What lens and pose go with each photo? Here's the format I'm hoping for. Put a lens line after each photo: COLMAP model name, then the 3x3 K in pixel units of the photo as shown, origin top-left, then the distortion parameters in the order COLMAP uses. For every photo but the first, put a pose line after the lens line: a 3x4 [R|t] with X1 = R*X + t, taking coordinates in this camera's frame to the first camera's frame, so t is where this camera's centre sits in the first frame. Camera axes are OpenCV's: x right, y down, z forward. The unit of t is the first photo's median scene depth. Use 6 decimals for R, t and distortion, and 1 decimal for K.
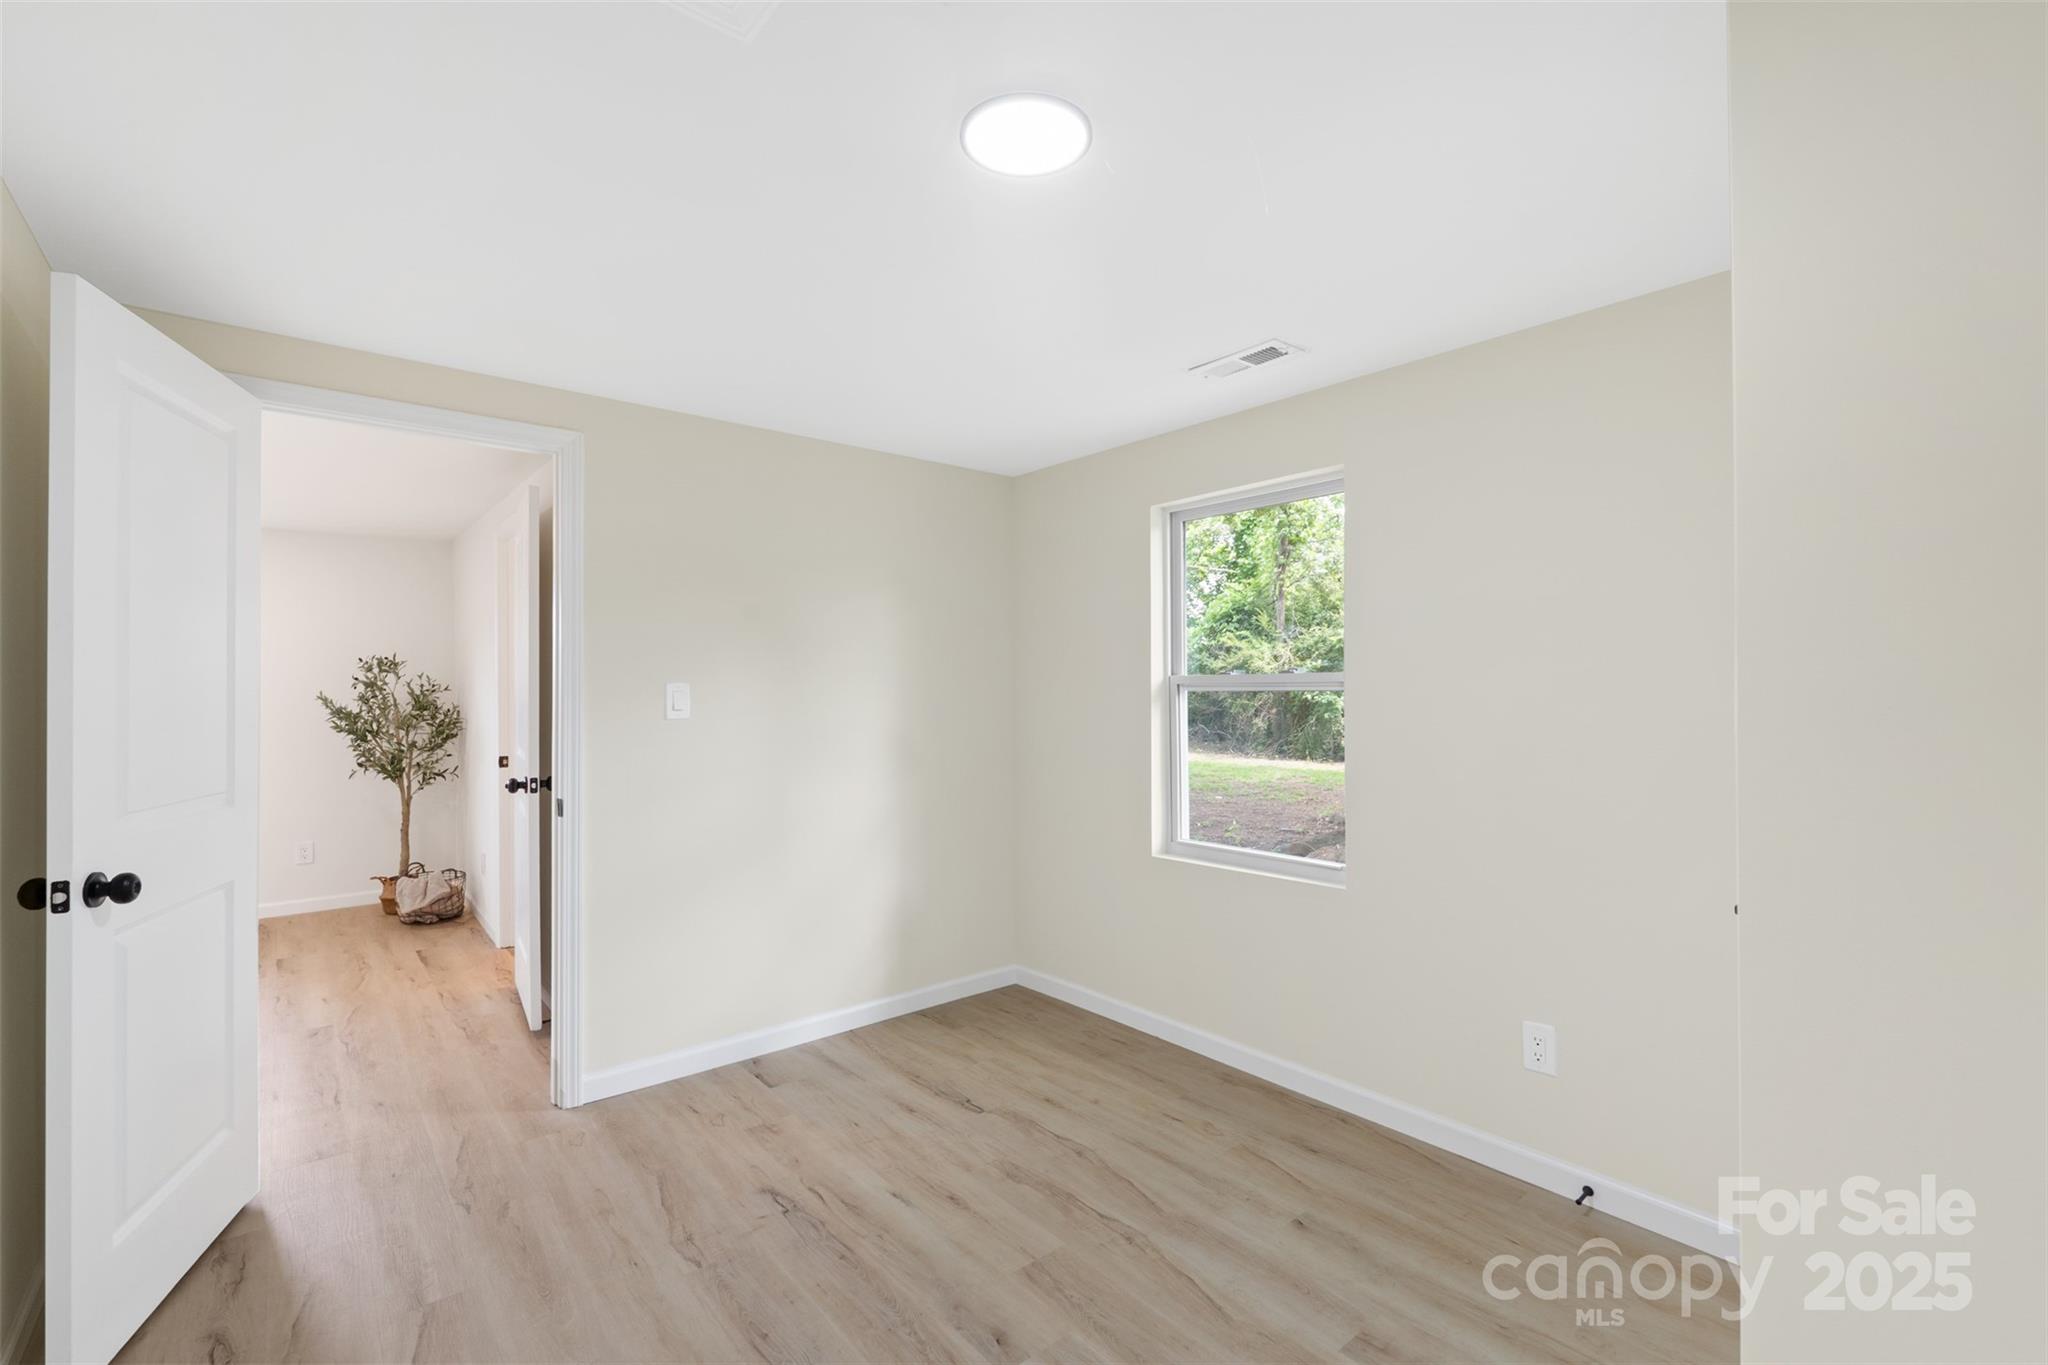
lens RADIAL K [[908.0, 0, 1025.4], [0, 908.0, 681.7], [0, 0, 1]] dist [-0.002312, 0.000622]
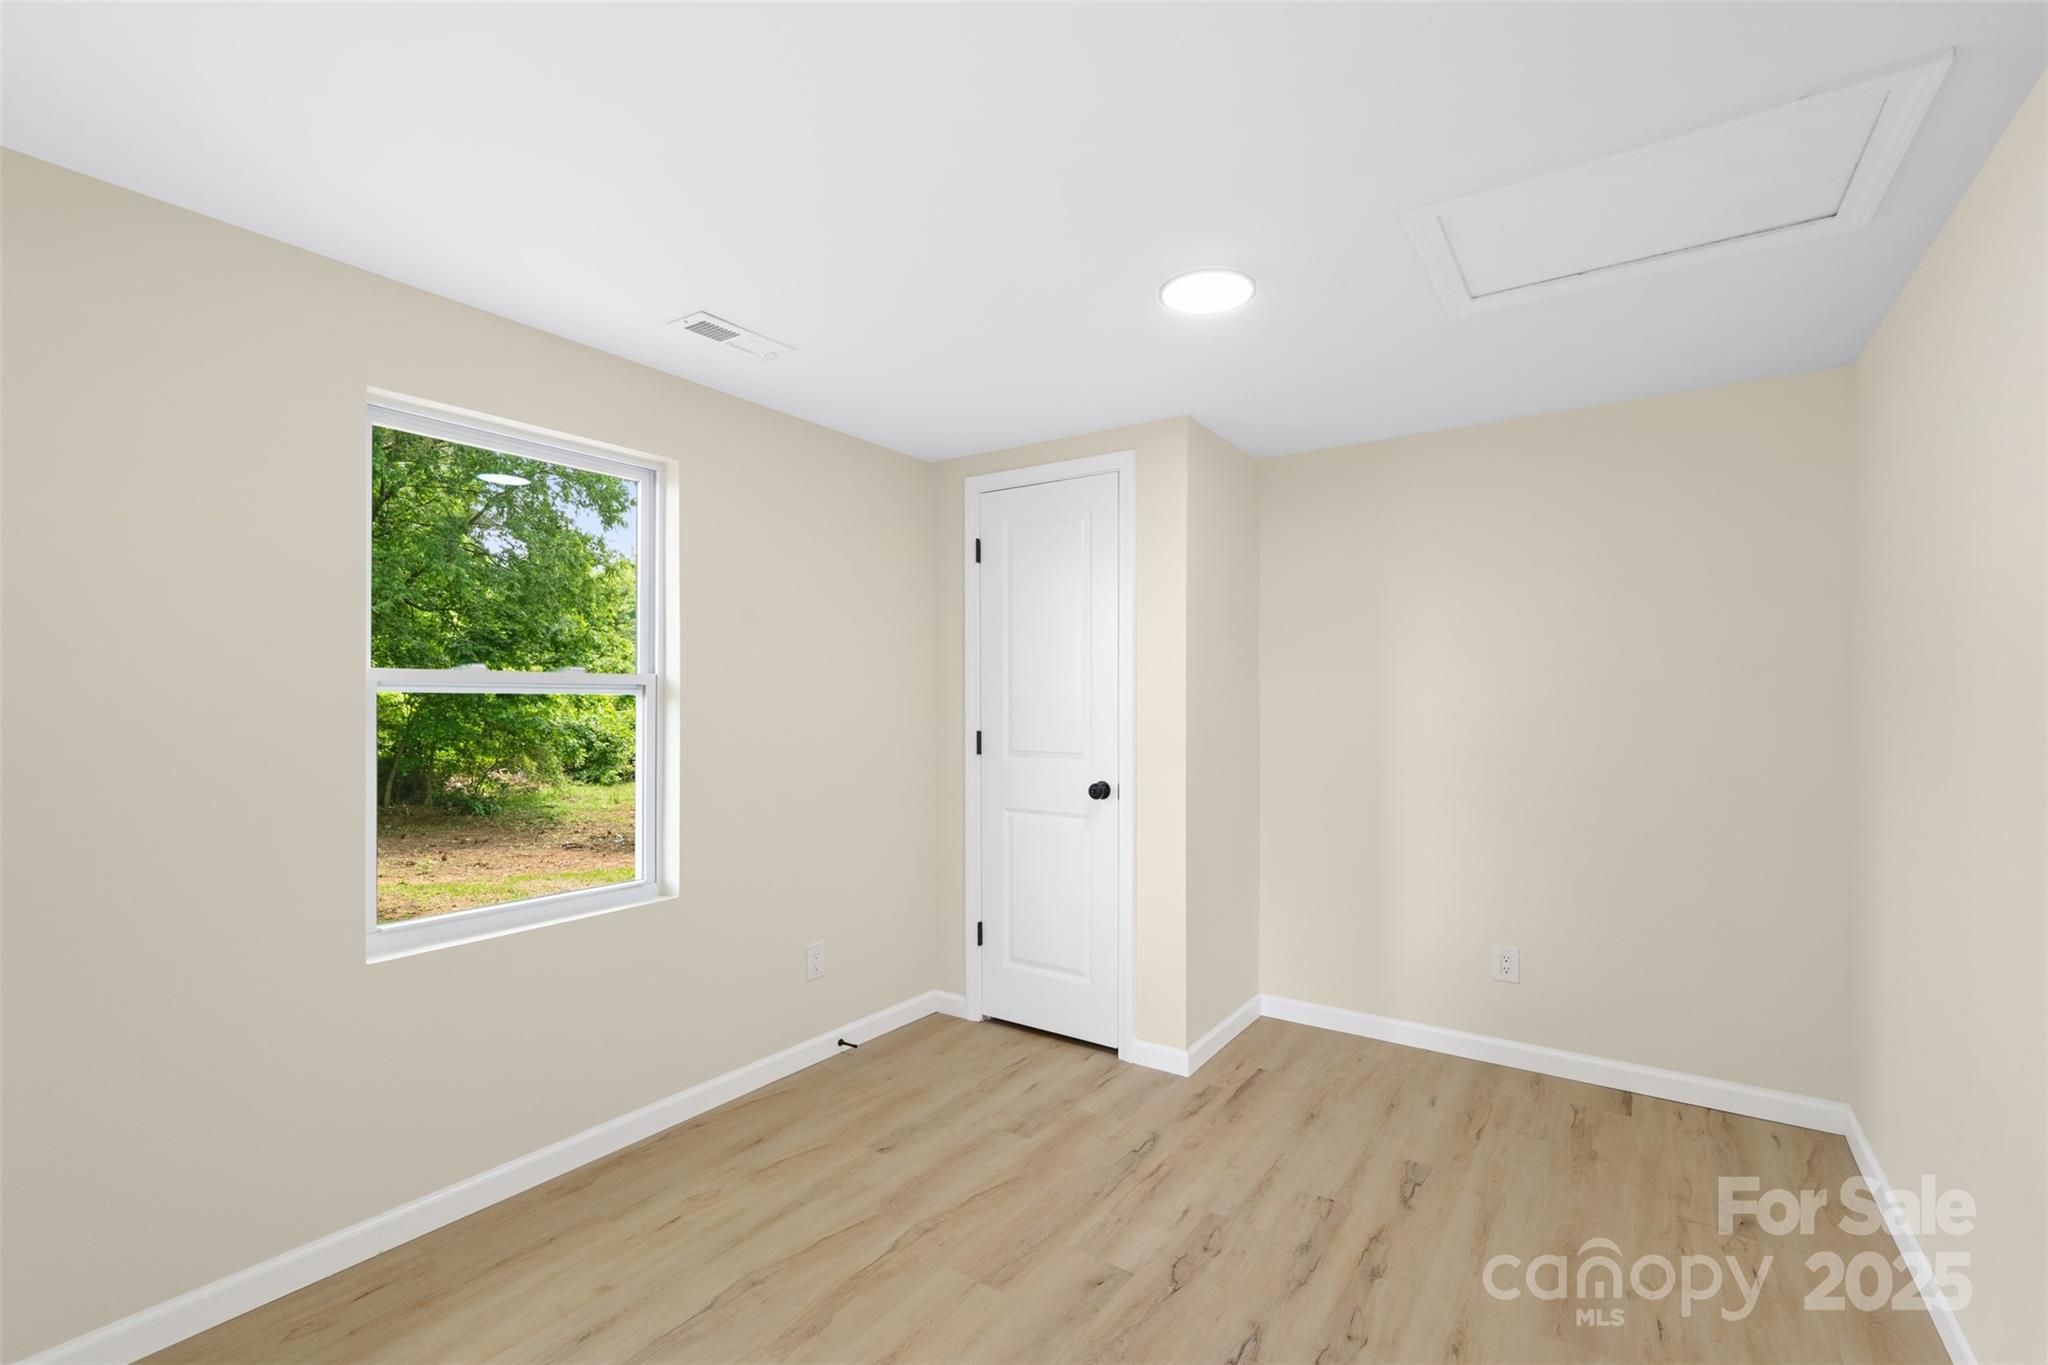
lens RADIAL K [[908.0, 0, 1036.5], [0, 908.0, 694.5], [0, 0, 1]] dist [-0.002312, 0.000622]
pose [[-0.289188, 0.009560, 0.957225, -0.824950], [-0.010684, 0.999856, -0.013214, 0.022216], [-0.957213, -0.014049, -0.289044, 1.082964]]
